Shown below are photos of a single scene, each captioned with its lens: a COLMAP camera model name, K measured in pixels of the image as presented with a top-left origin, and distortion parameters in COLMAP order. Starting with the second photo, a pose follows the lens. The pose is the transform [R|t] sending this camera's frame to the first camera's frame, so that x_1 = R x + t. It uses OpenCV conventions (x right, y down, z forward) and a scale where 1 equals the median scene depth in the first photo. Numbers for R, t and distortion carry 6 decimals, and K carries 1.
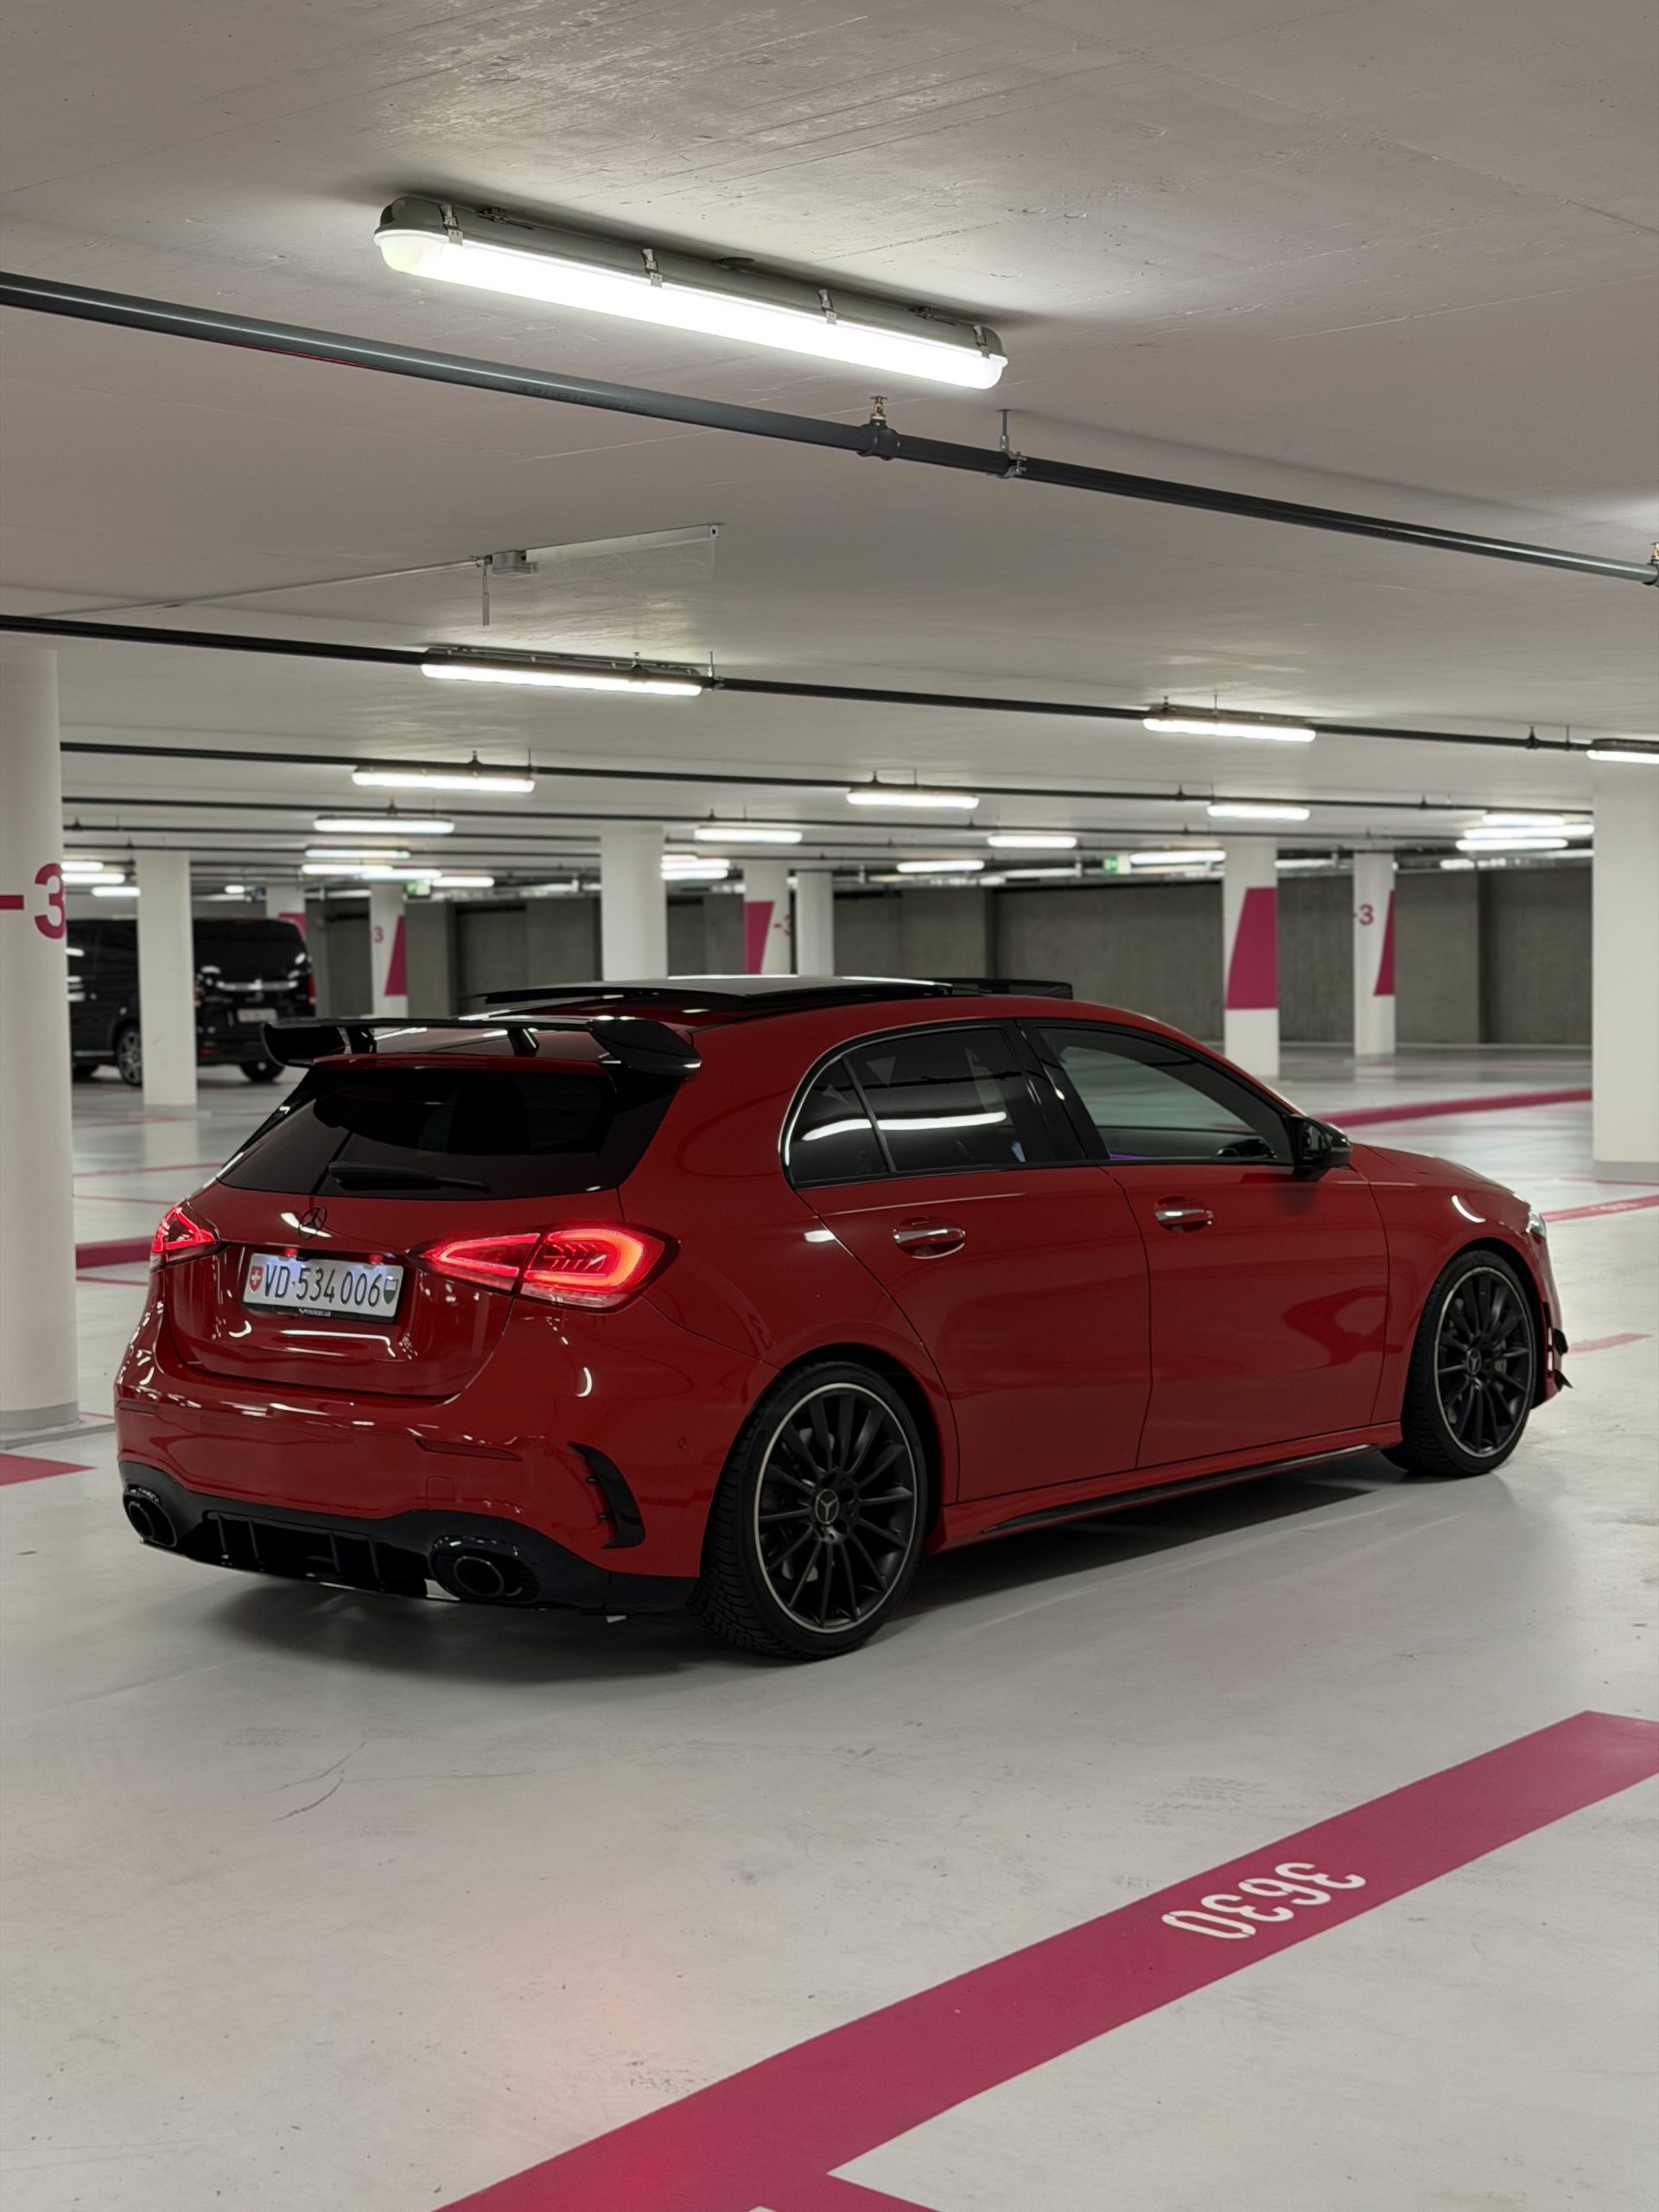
lens RADIAL K [[3119.6, 0, 836.1], [0, 3119.6, 1098.2], [0, 0, 1]] dist [0.129928, 0.000000]
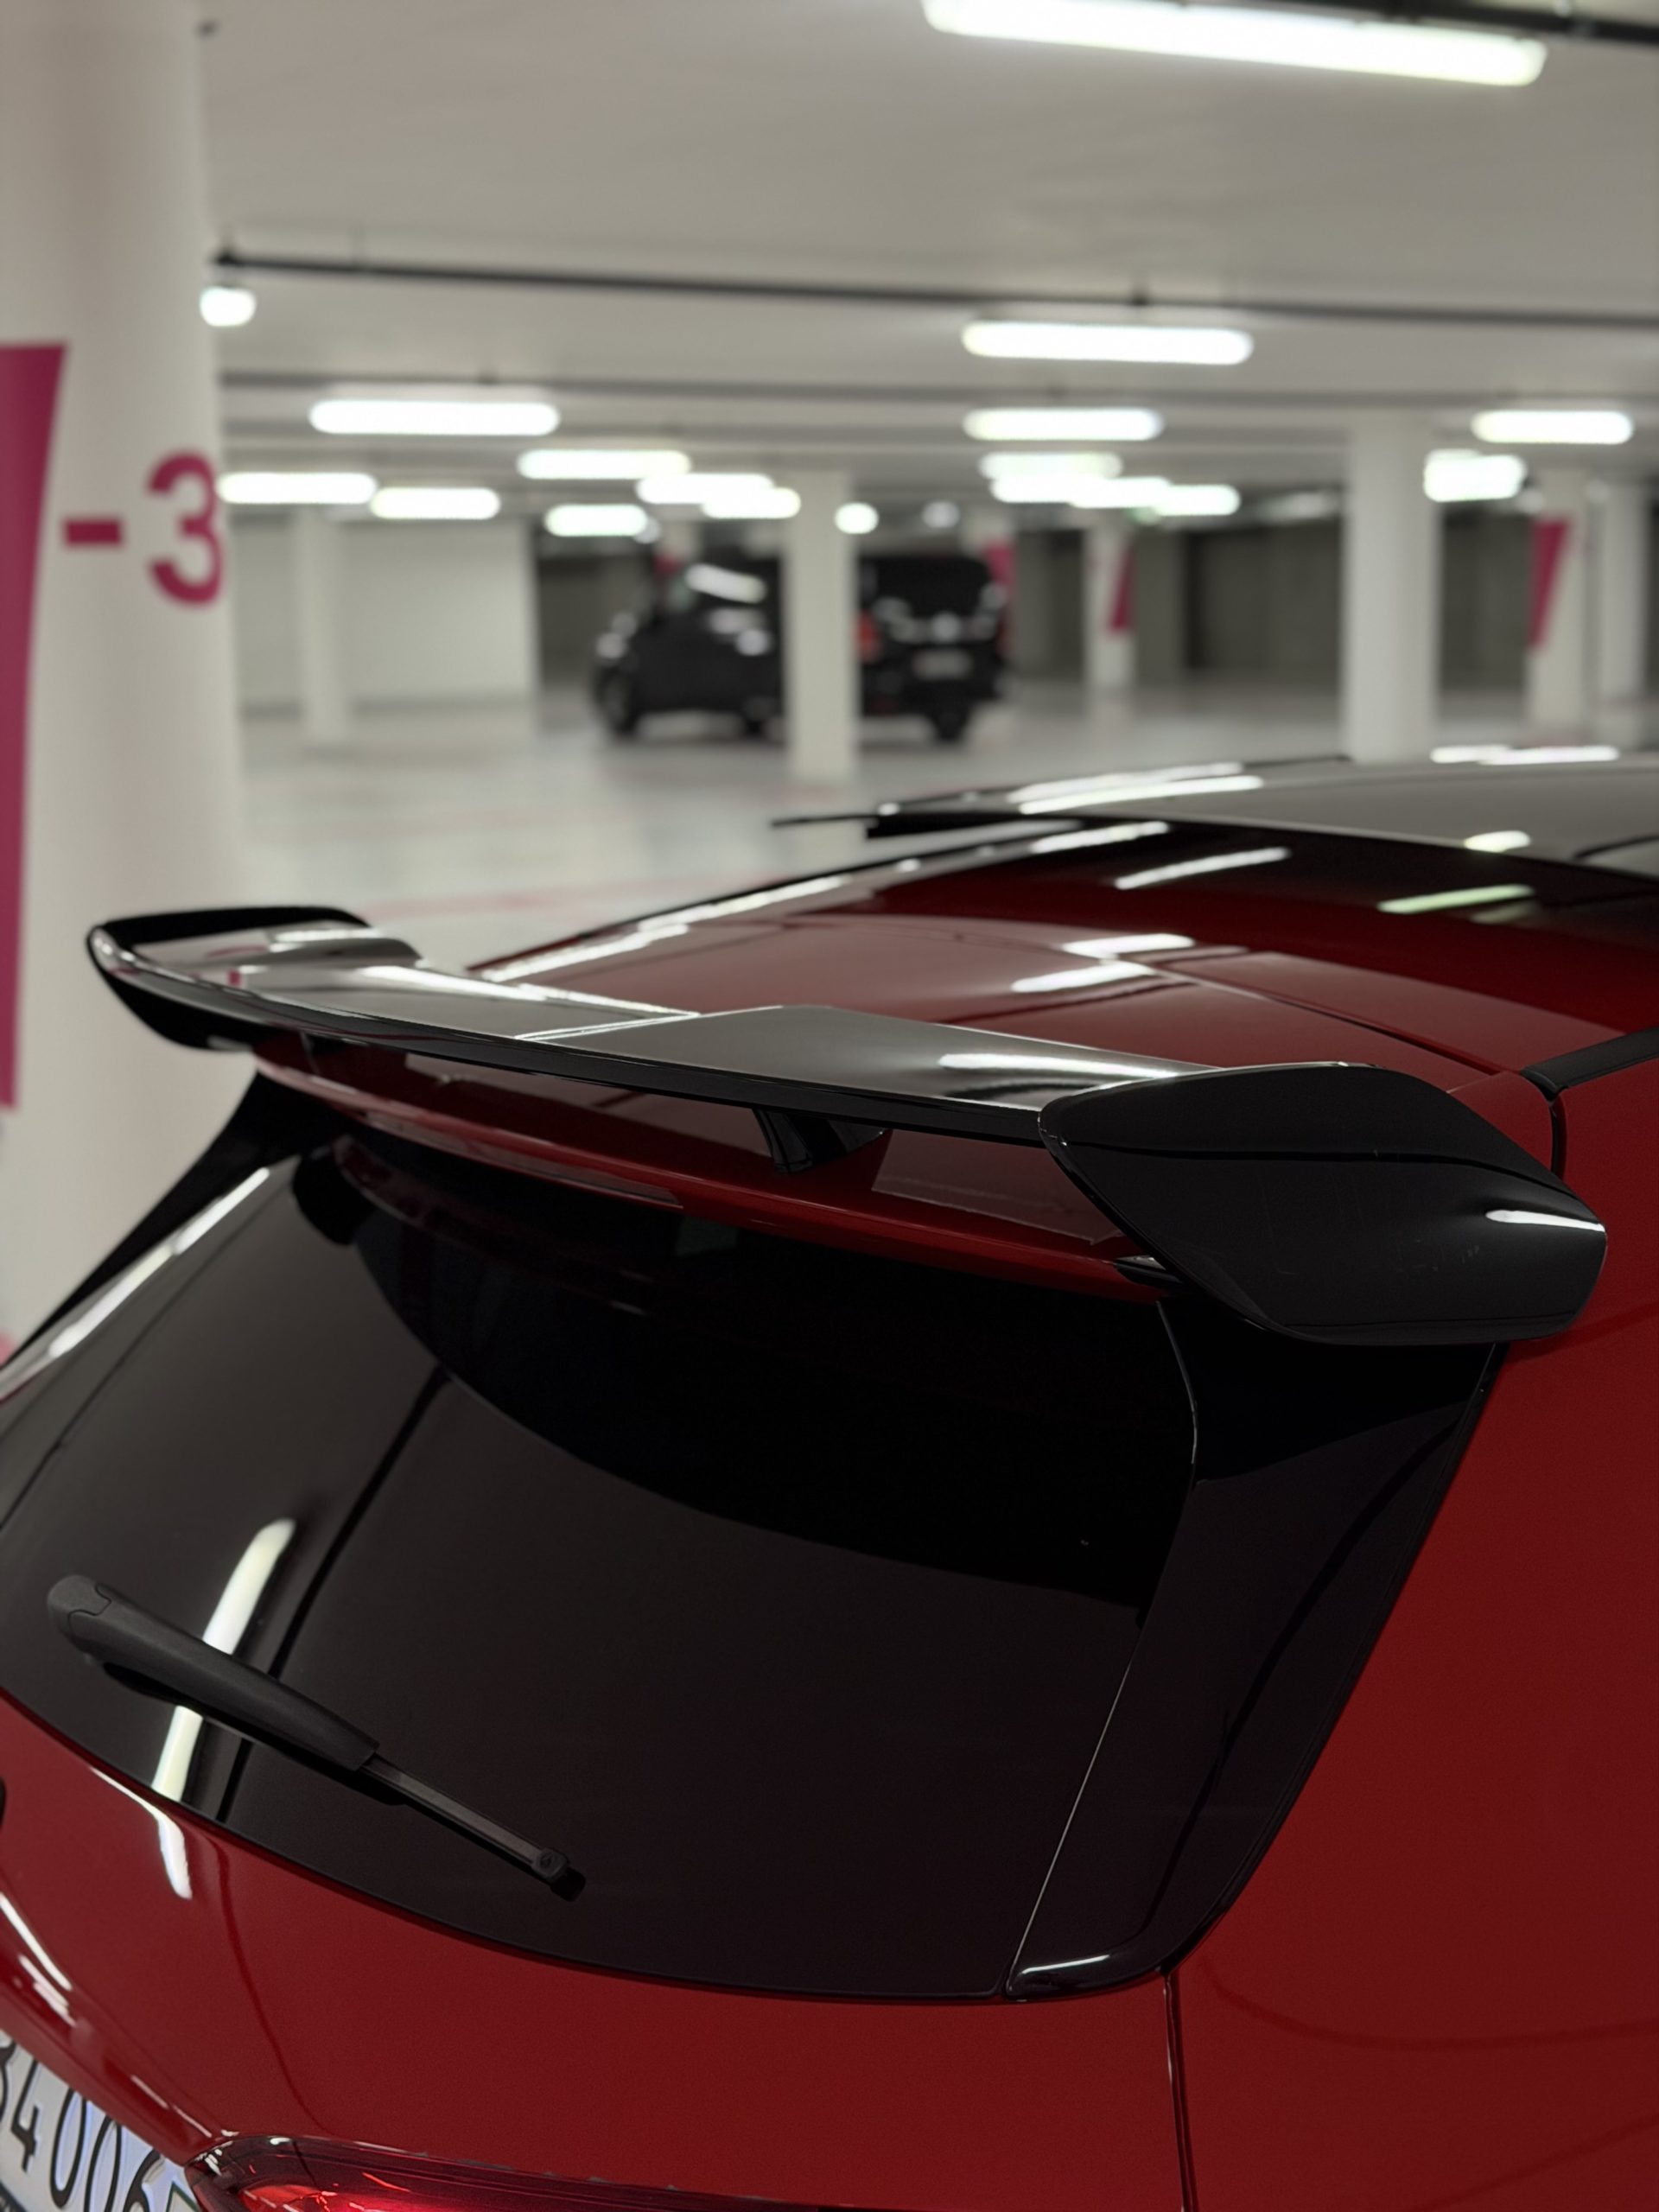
lens RADIAL K [[3119.6, 0, 813.4], [0, 3119.6, 1108.3], [0, 0, 1]] dist [0.129928, 0.000000]
pose [[0.969829, 0.038370, -0.240747, -0.009994], [-0.009084, 0.992538, 0.121597, -0.011438], [0.243617, -0.115741, 0.962941, 0.183335]]
